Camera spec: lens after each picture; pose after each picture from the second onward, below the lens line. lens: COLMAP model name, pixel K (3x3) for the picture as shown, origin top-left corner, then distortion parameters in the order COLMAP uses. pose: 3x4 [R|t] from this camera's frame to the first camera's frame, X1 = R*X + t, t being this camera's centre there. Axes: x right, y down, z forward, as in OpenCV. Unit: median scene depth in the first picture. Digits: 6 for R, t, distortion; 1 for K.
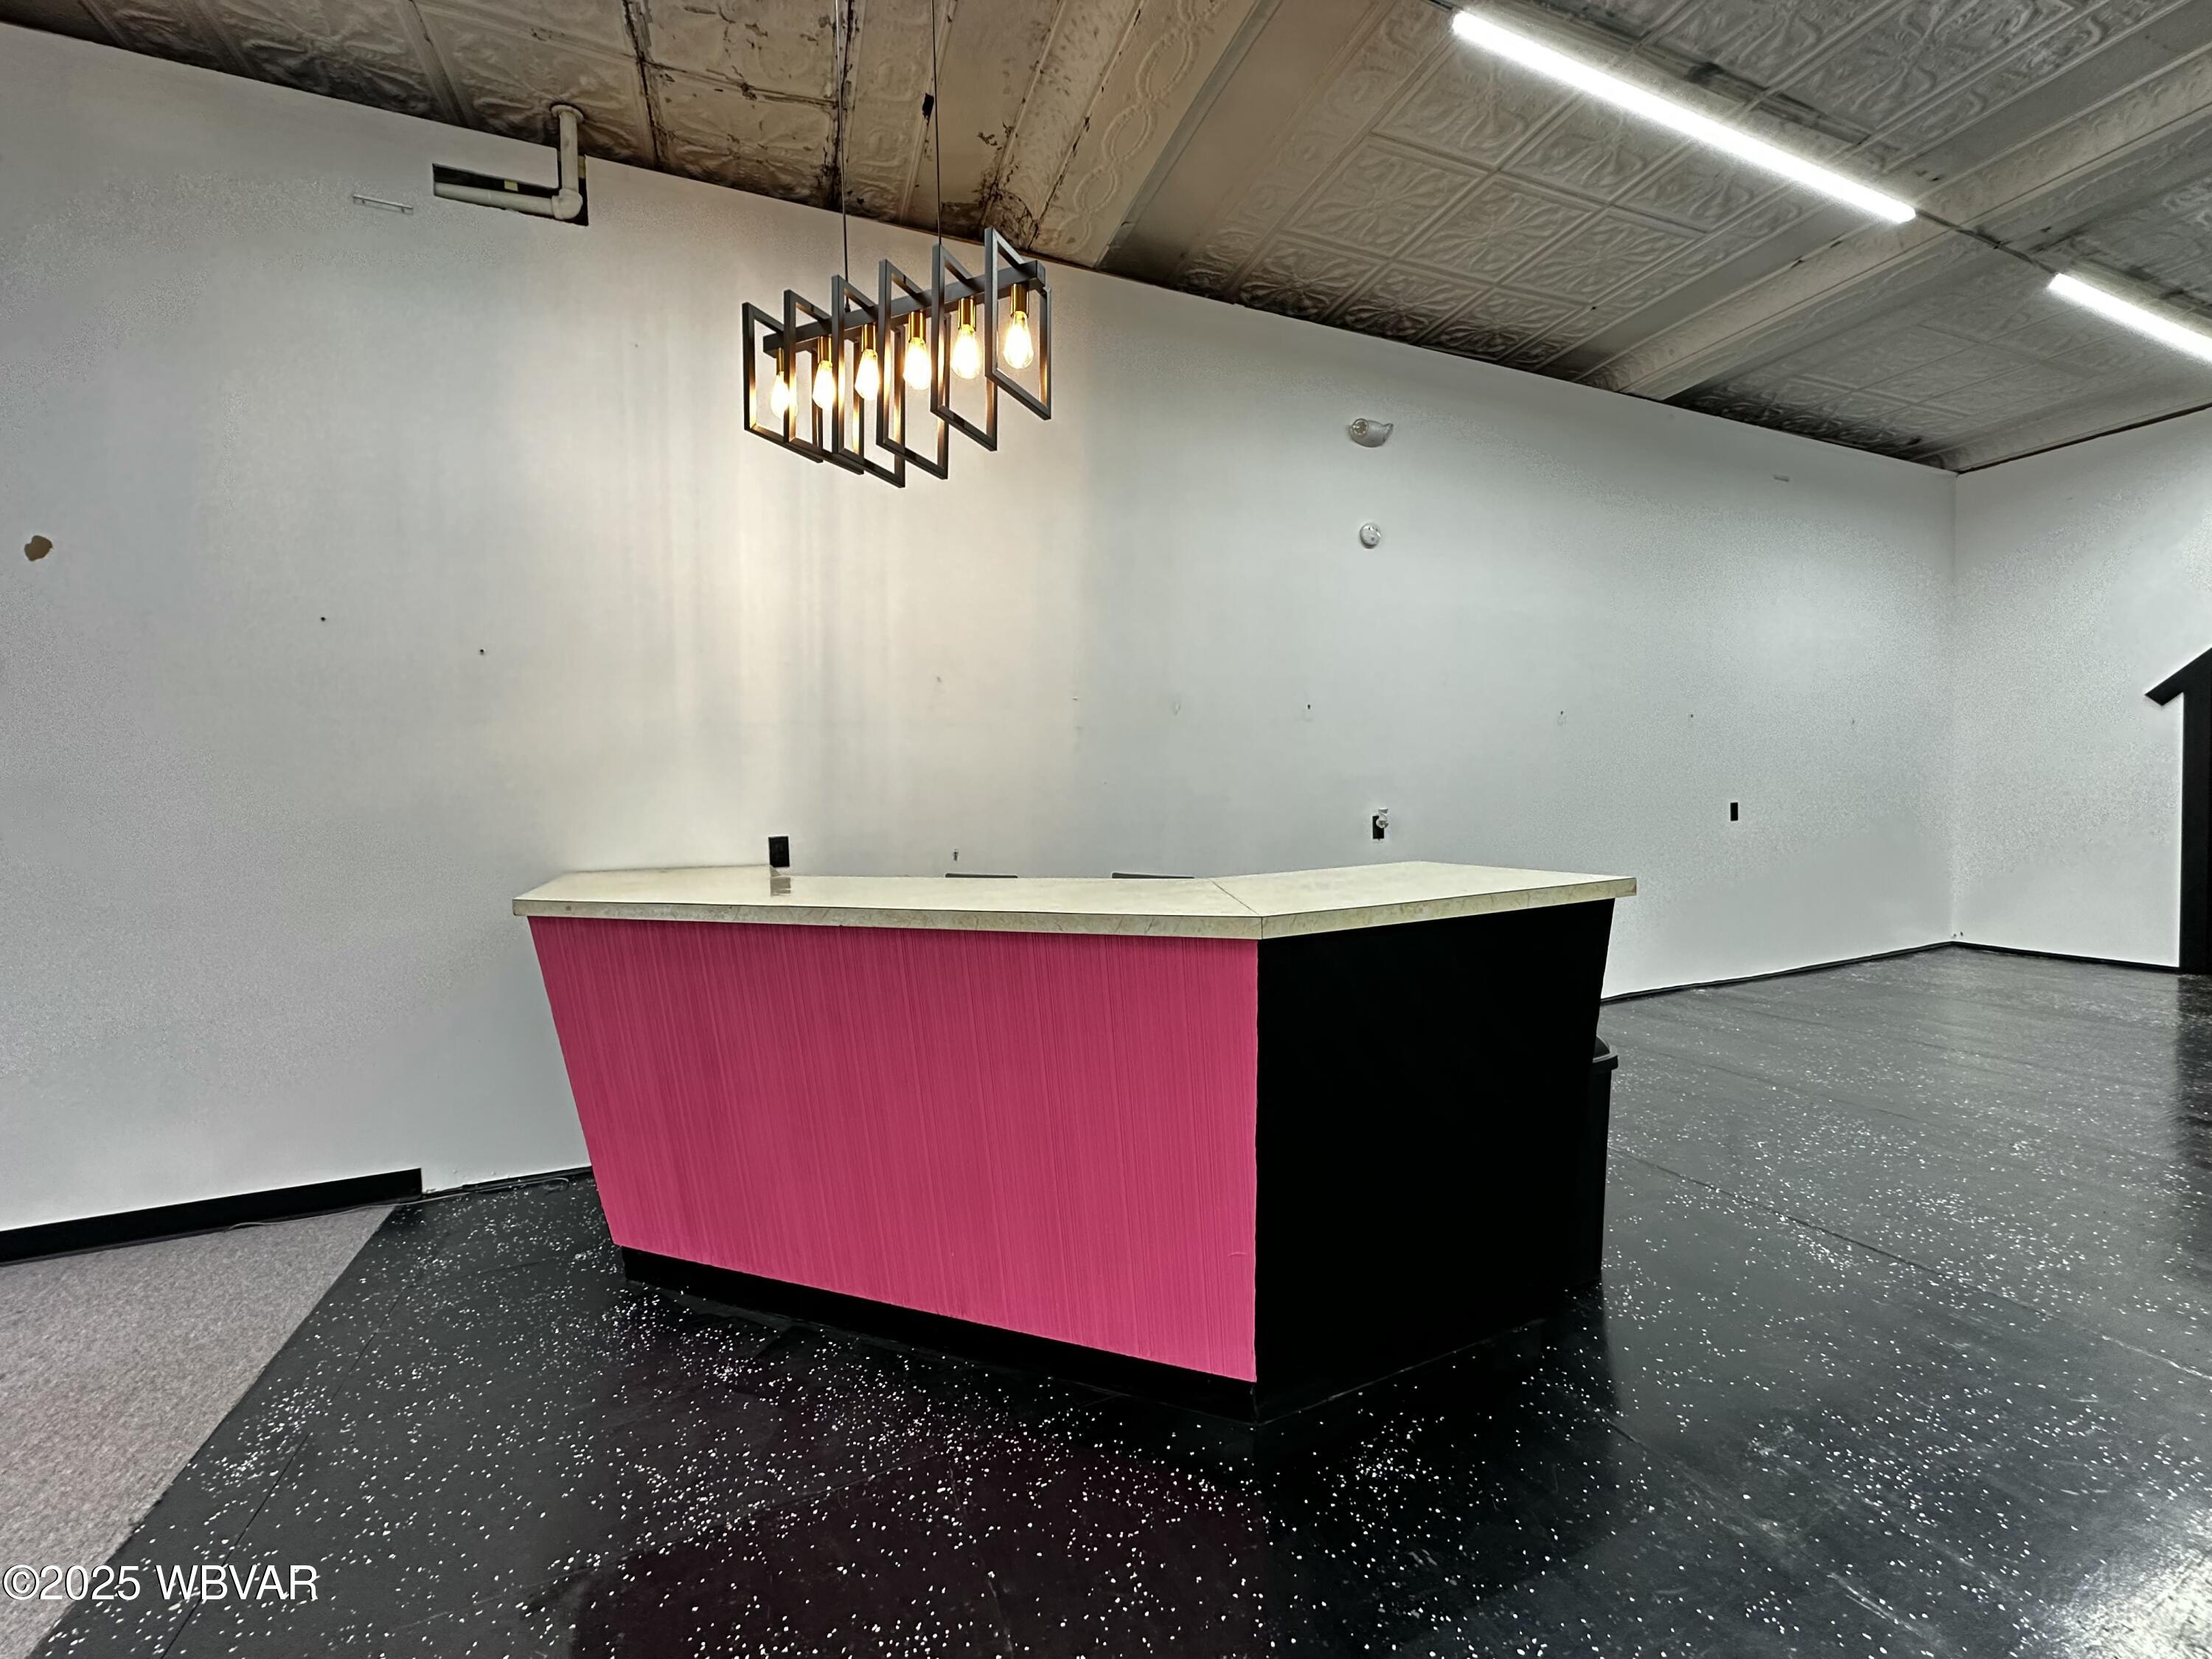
lens RADIAL K [[881.6, 0, 1106.0], [0, 881.6, 829.5], [0, 0, 1]] dist [-0.001710, 0.000586]
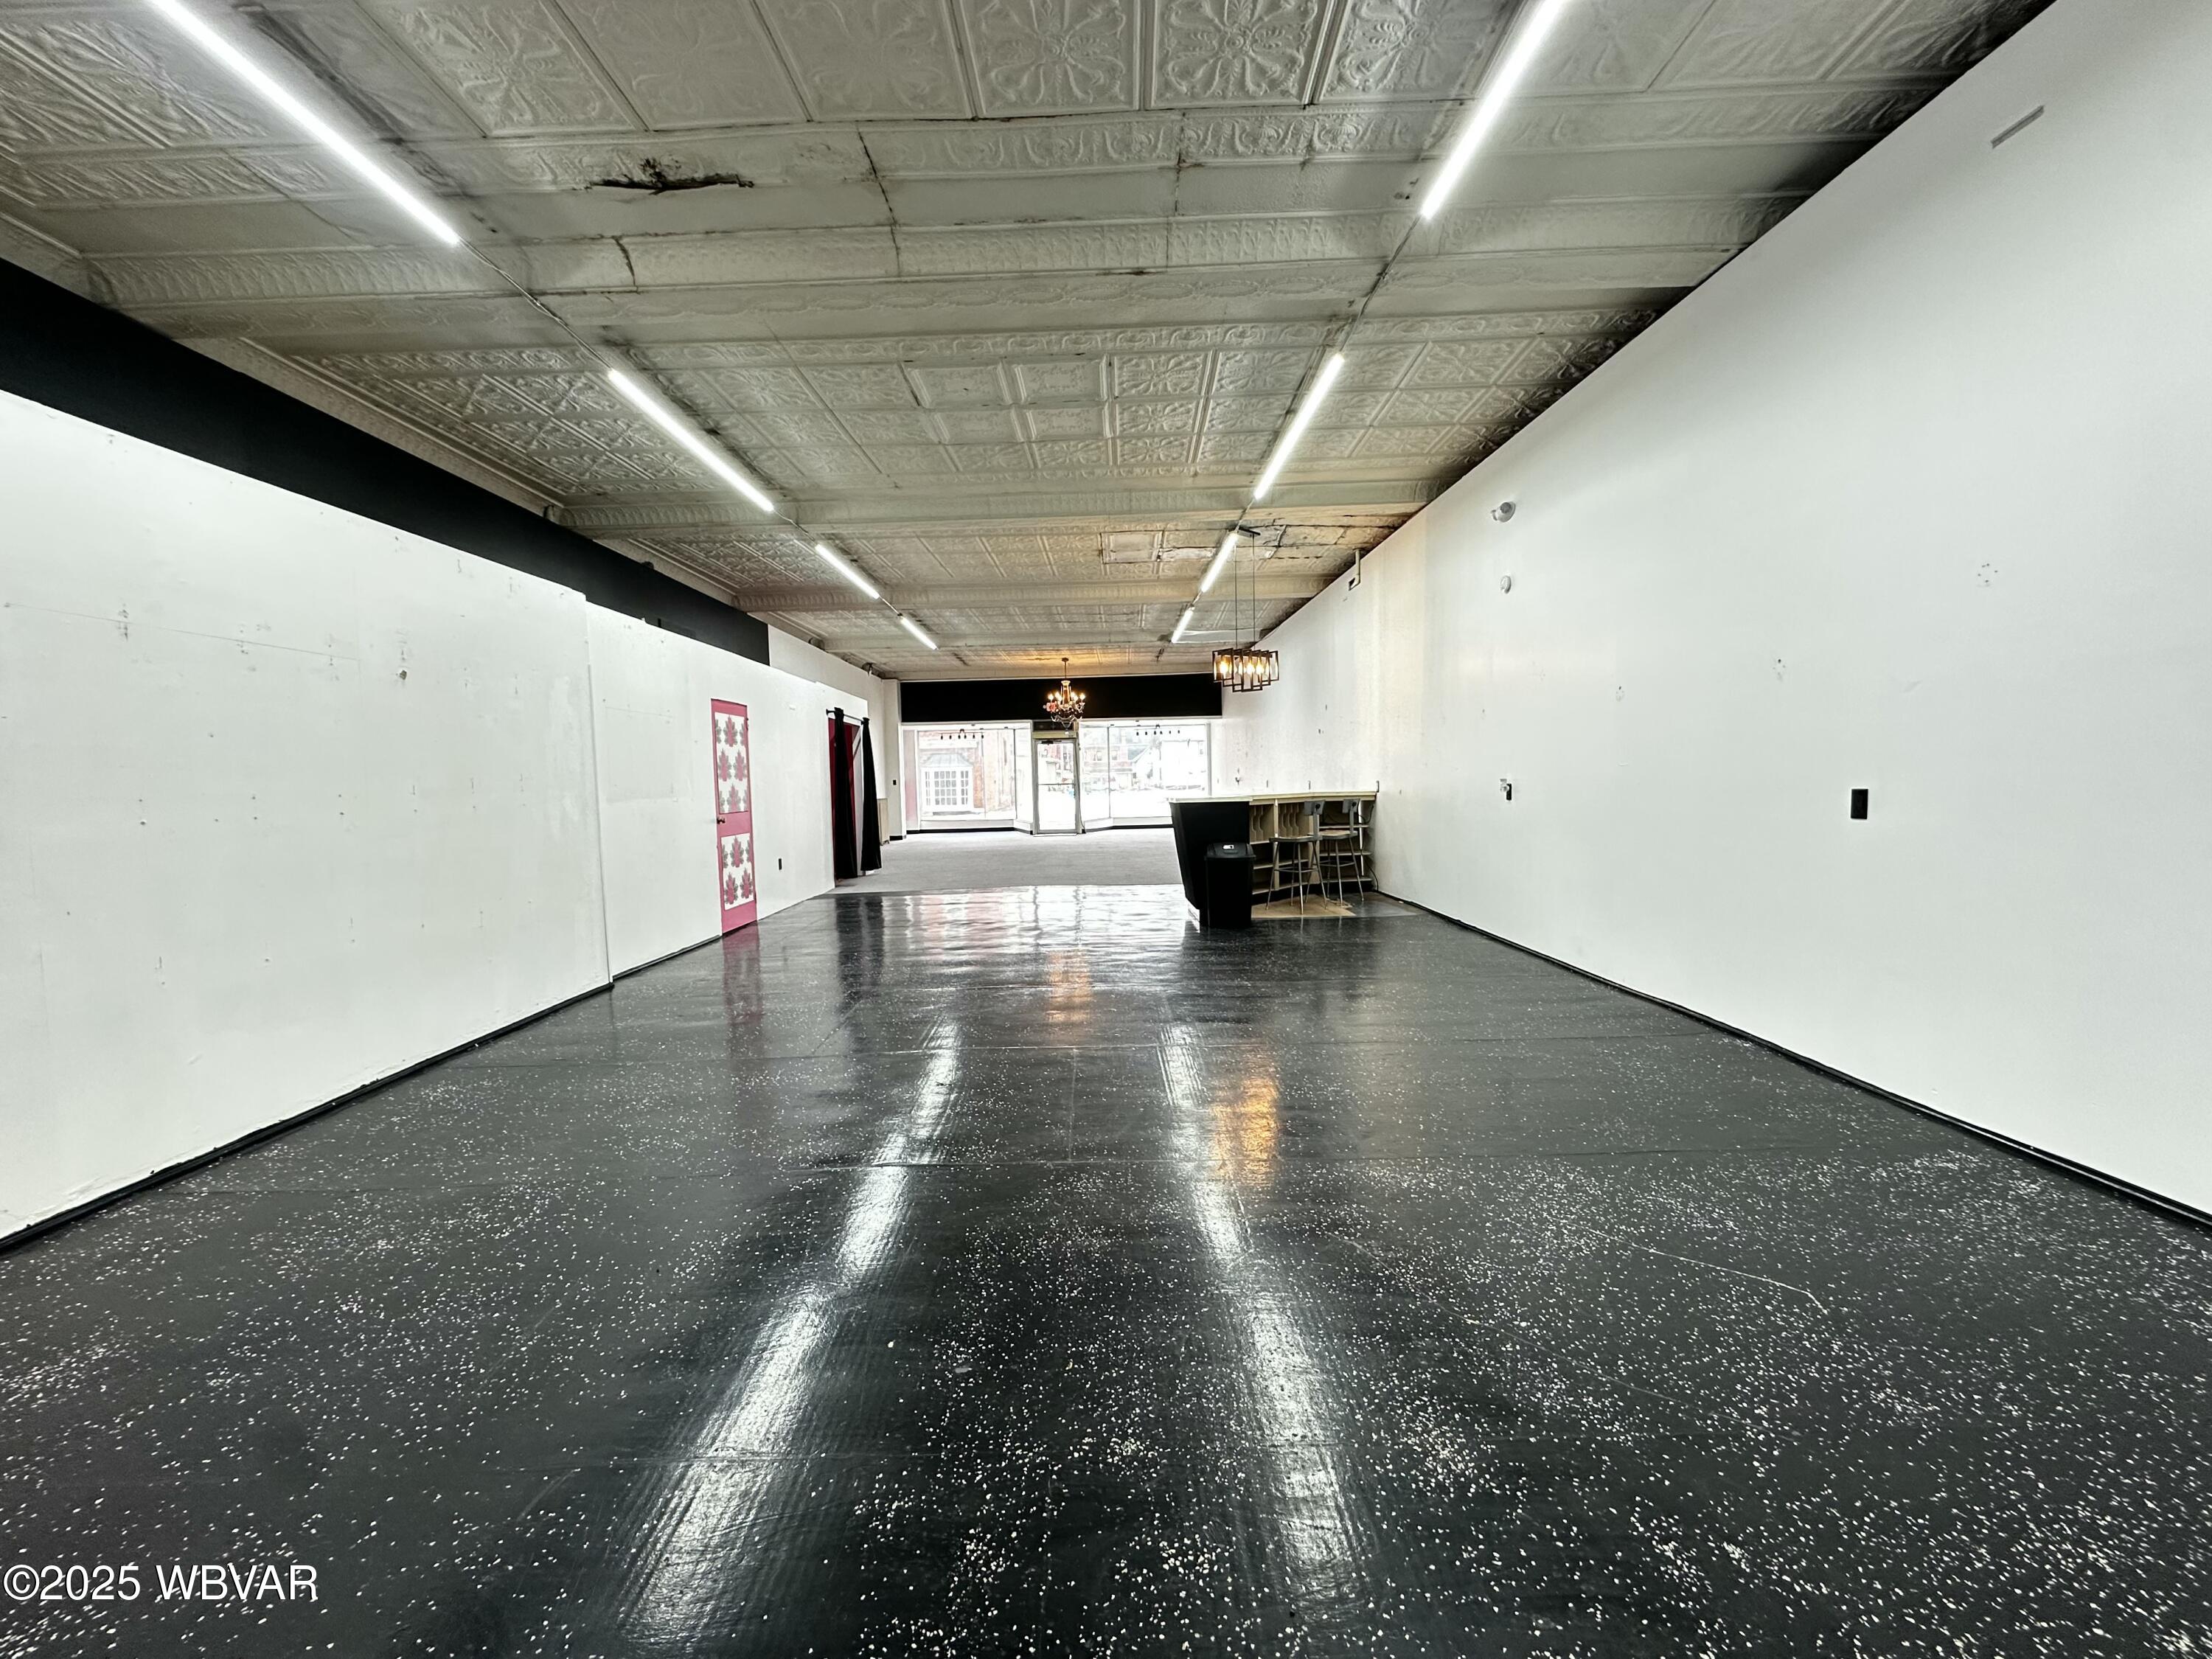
lens RADIAL K [[881.6, 0, 1106.0], [0, 881.6, 829.5], [0, 0, 1]] dist [-0.001710, 0.000586]
pose [[-0.380567, 0.085527, -0.920790, 2.975498], [-0.003621, 0.995569, 0.093969, -0.117046], [0.924746, 0.039096, -0.378571, 1.536829]]
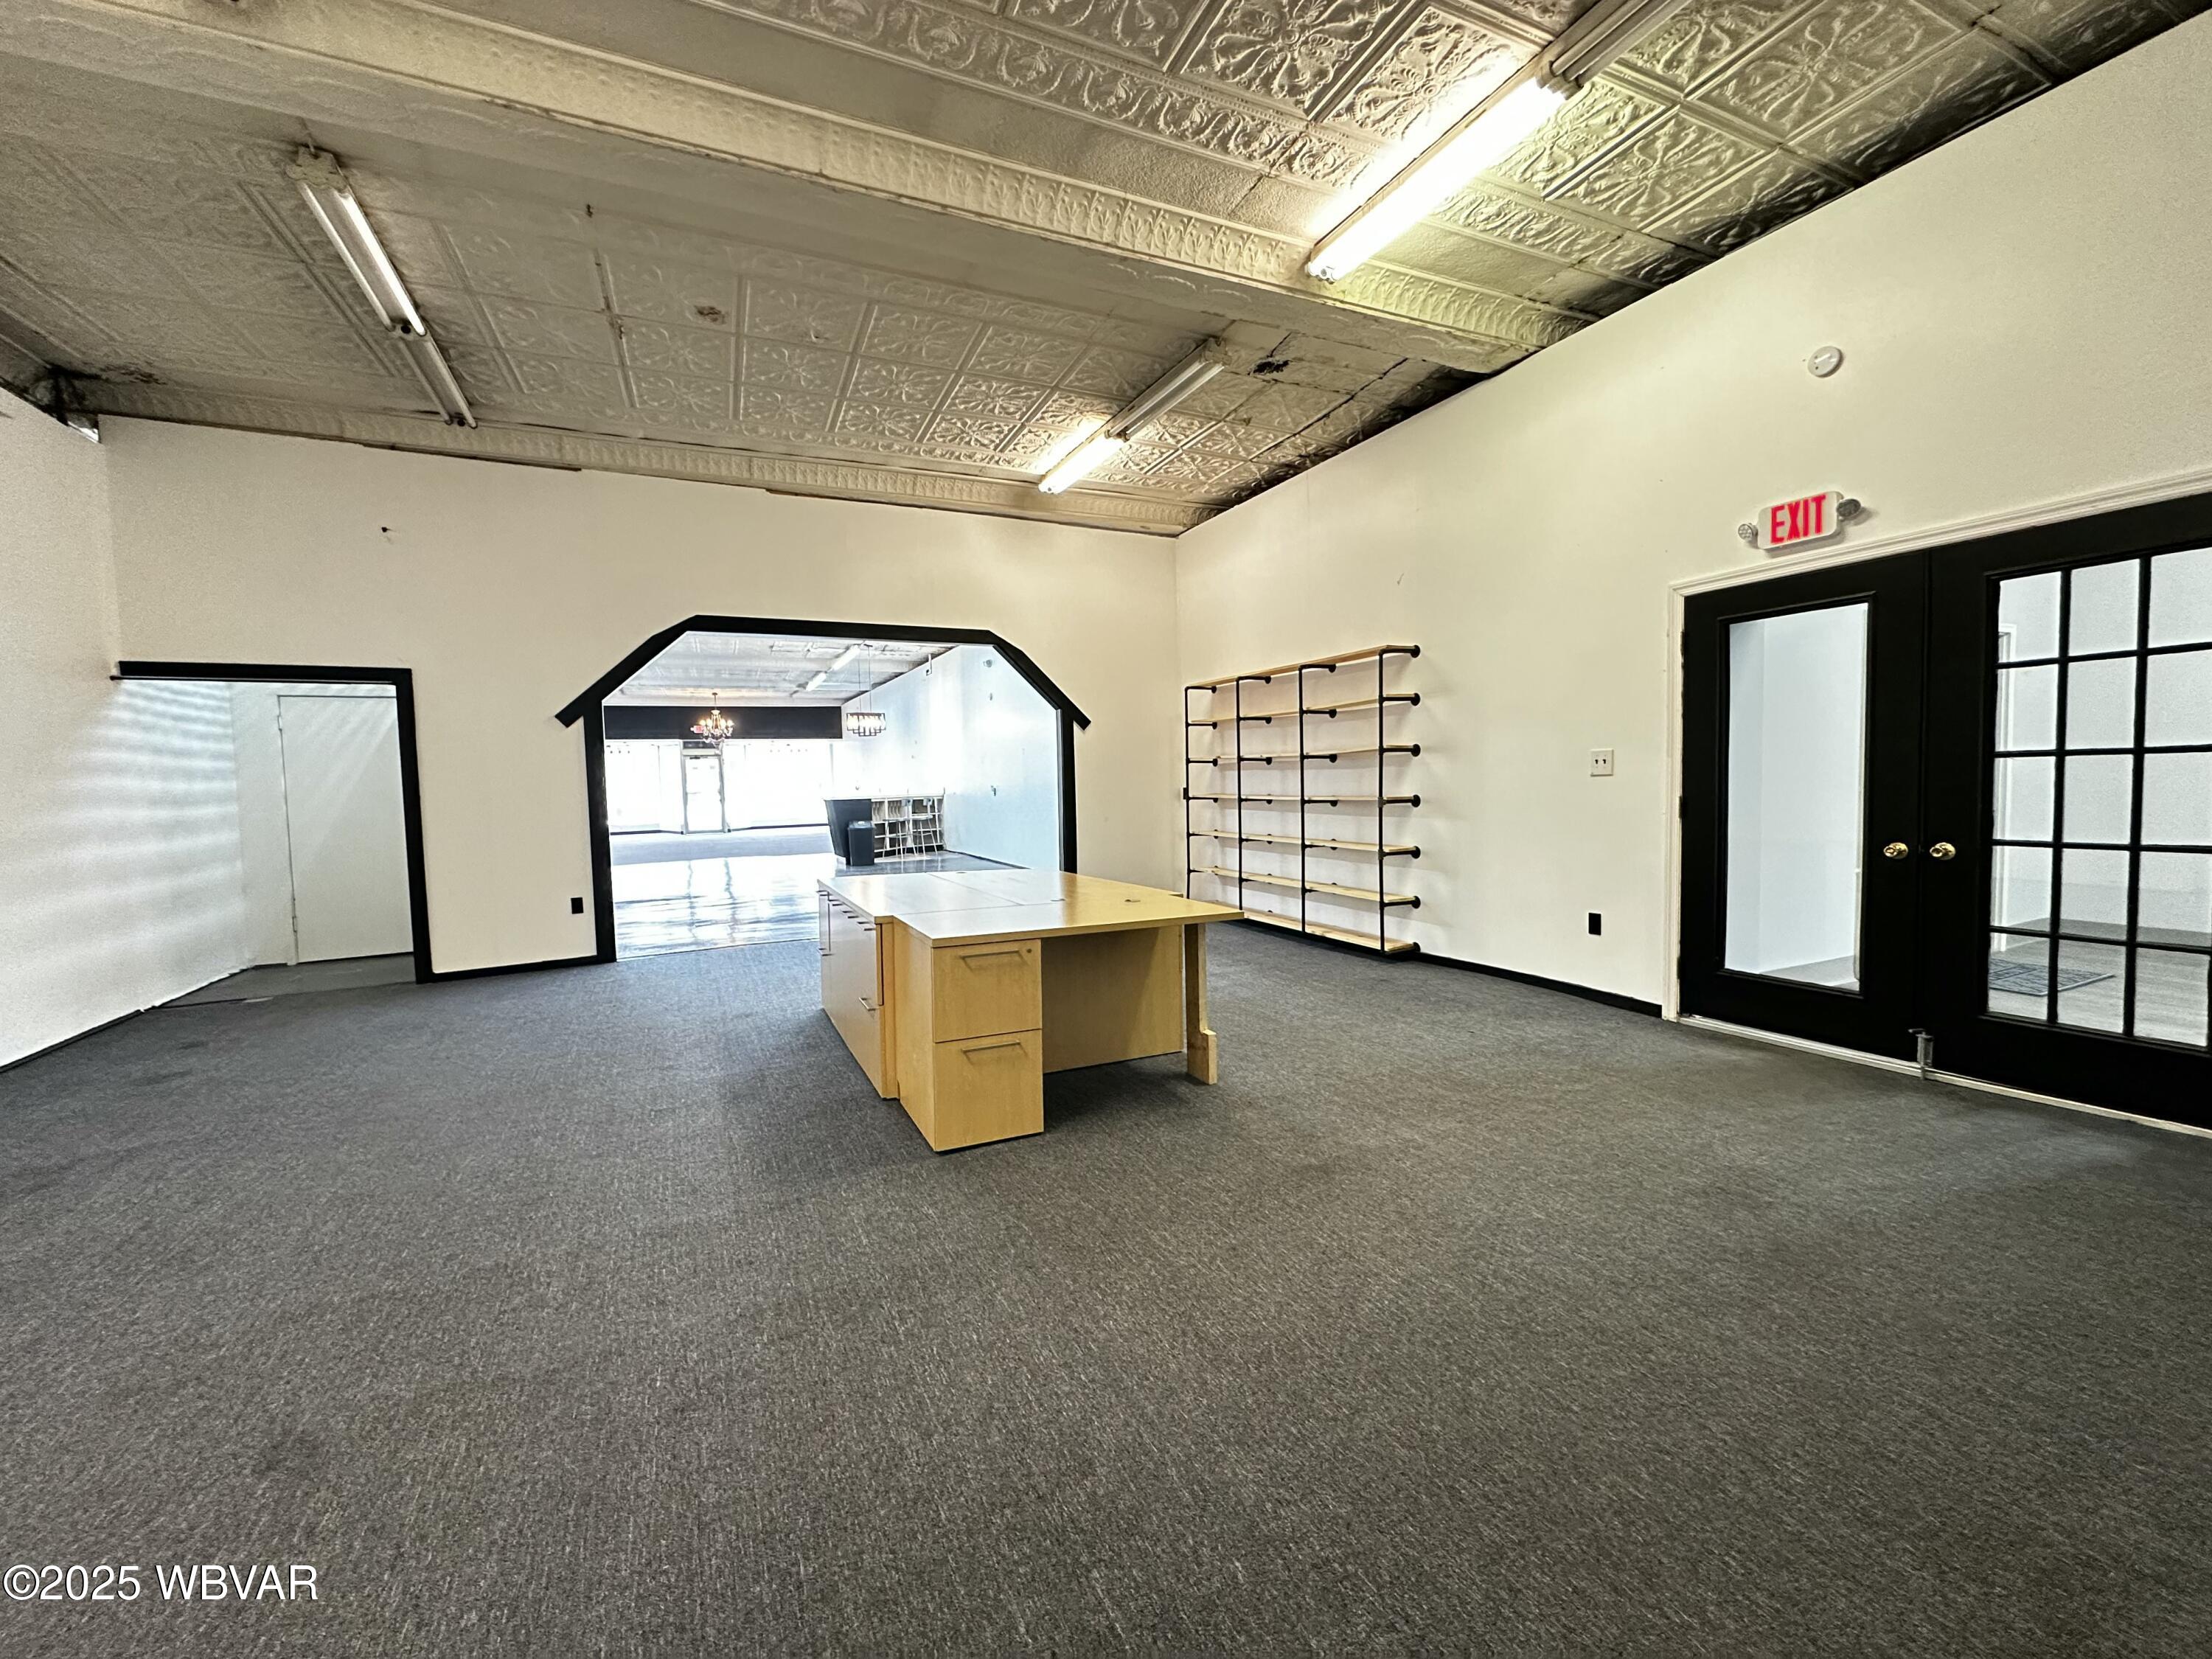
lens RADIAL K [[881.6, 0, 1106.0], [0, 881.6, 829.5], [0, 0, 1]] dist [-0.001710, 0.000586]
pose [[0.043513, 0.080165, -0.995831, 5.434188], [-0.013705, 0.996730, 0.079639, -0.195697], [0.998959, 0.010183, 0.044469, 2.040144]]
